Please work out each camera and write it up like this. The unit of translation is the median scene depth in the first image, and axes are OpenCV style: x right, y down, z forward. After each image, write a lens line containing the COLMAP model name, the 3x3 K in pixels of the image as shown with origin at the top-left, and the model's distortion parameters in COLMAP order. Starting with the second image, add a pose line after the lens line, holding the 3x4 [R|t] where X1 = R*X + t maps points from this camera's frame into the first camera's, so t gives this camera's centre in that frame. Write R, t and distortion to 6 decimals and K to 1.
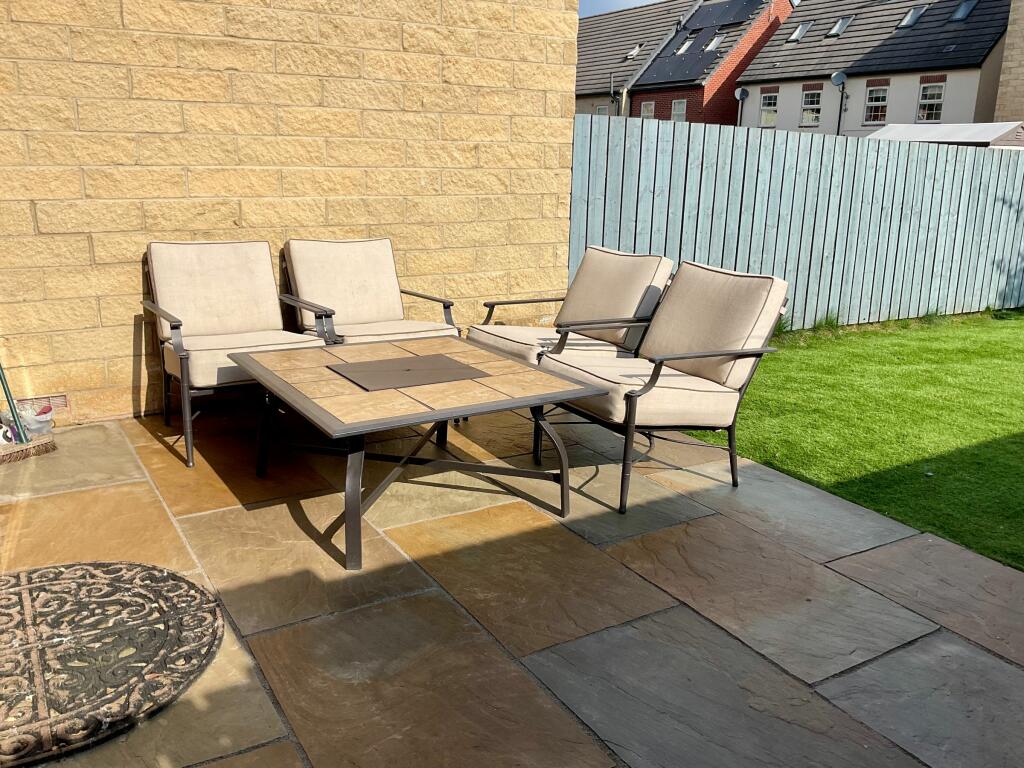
lens RADIAL K [[857.0, 0, 483.3], [0, 857.0, 411.9], [0, 0, 1]] dist [0.051647, -0.097286]
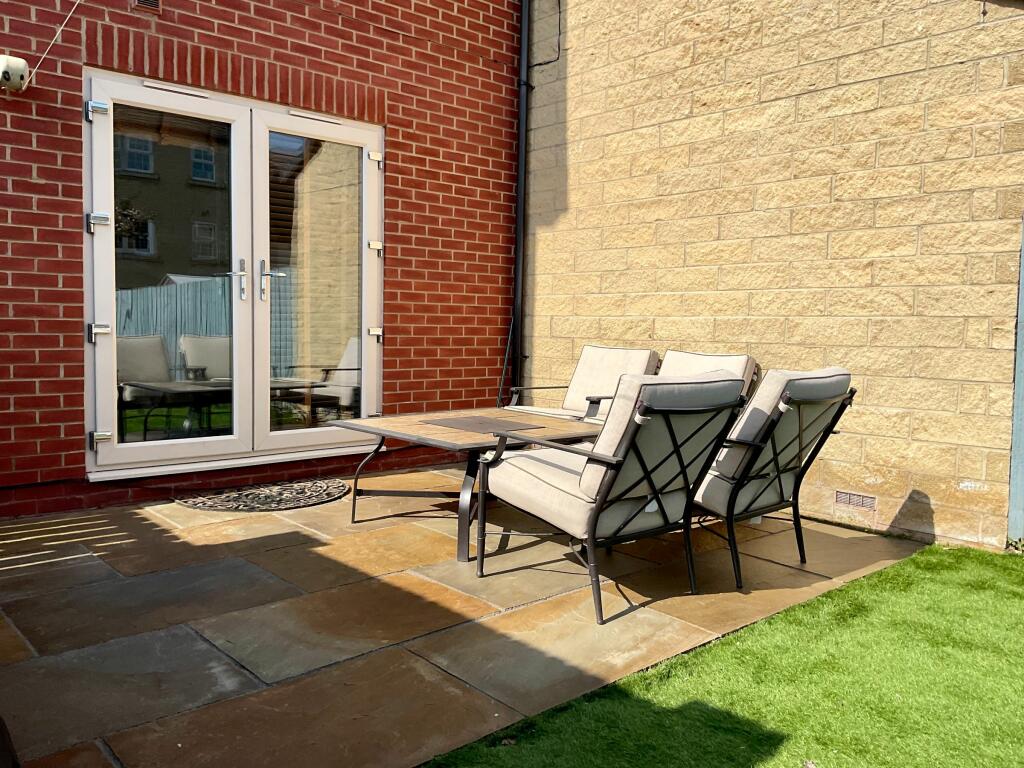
lens RADIAL K [[857.0, 0, 504.8], [0, 857.0, 390.7], [0, 0, 1]] dist [0.051647, -0.097286]
pose [[0.174188, 0.059723, -0.982900, 0.843045], [-0.301554, 0.953439, 0.004492, -0.079076], [0.937403, 0.295615, 0.184087, 0.551950]]
